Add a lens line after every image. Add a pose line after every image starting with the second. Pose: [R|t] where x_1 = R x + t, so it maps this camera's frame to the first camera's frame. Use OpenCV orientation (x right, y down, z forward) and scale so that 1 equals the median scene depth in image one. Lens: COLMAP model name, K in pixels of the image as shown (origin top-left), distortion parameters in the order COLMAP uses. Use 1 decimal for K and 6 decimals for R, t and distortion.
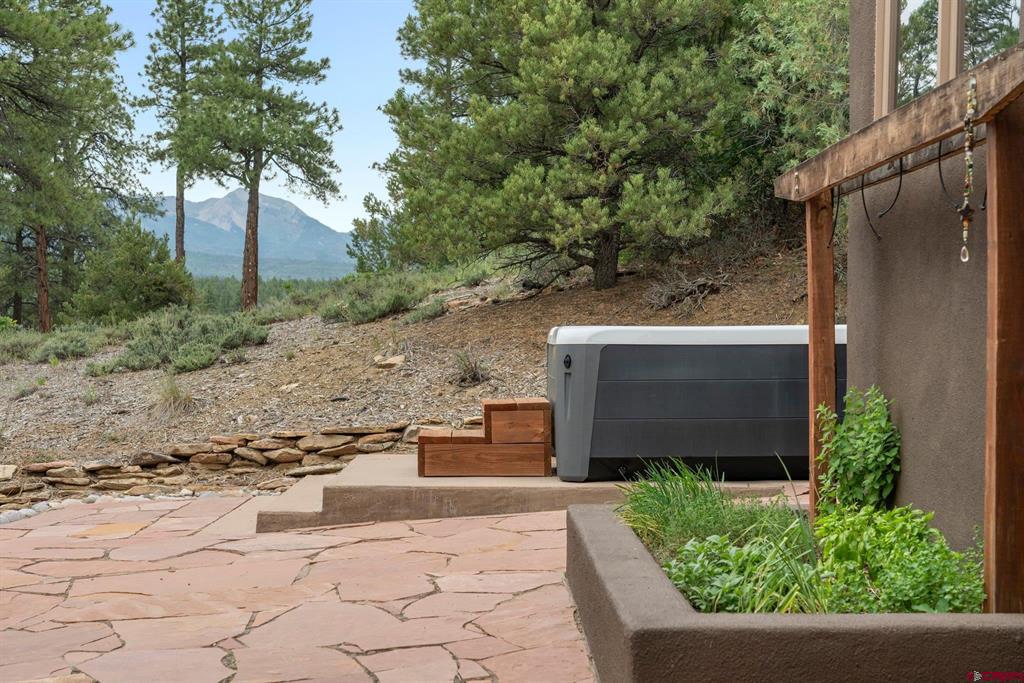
lens RADIAL K [[1741.6, 0, 509.2], [0, 1741.6, 345.3], [0, 0, 1]] dist [0.140279, 0.000000]
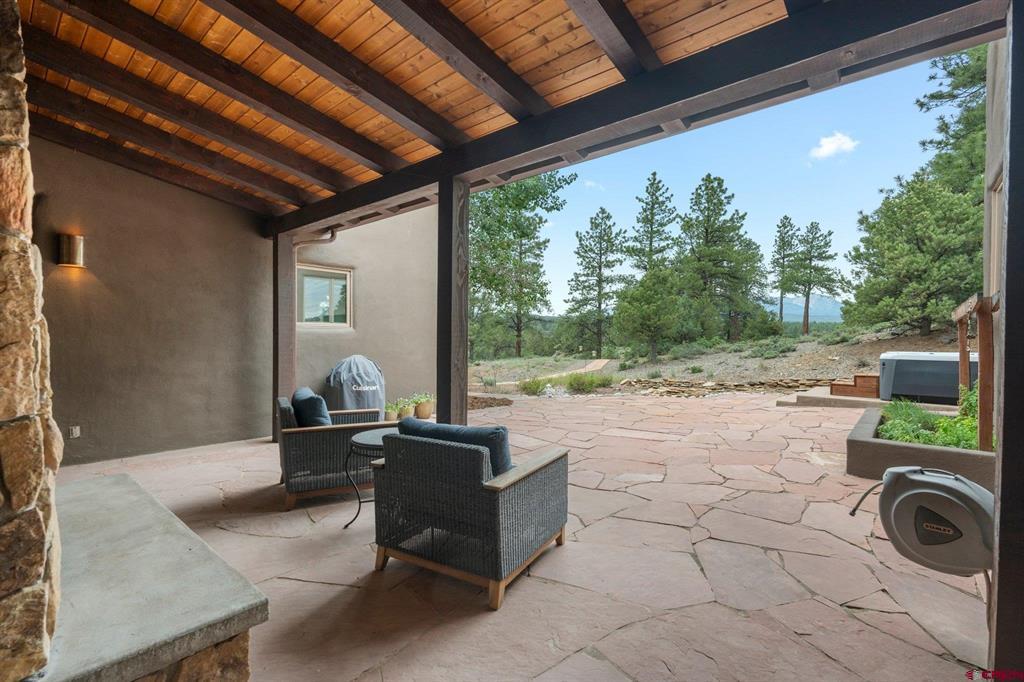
lens RADIAL K [[477.2, 0, 508.6], [0, 477.2, 346.8], [0, 0, 1]] dist [0.001273, -0.000173]
pose [[0.761077, 0.019036, -0.648382, 0.048921], [-0.014726, 0.999819, 0.012068, -0.014887], [0.648494, 0.000363, 0.761220, -0.096582]]
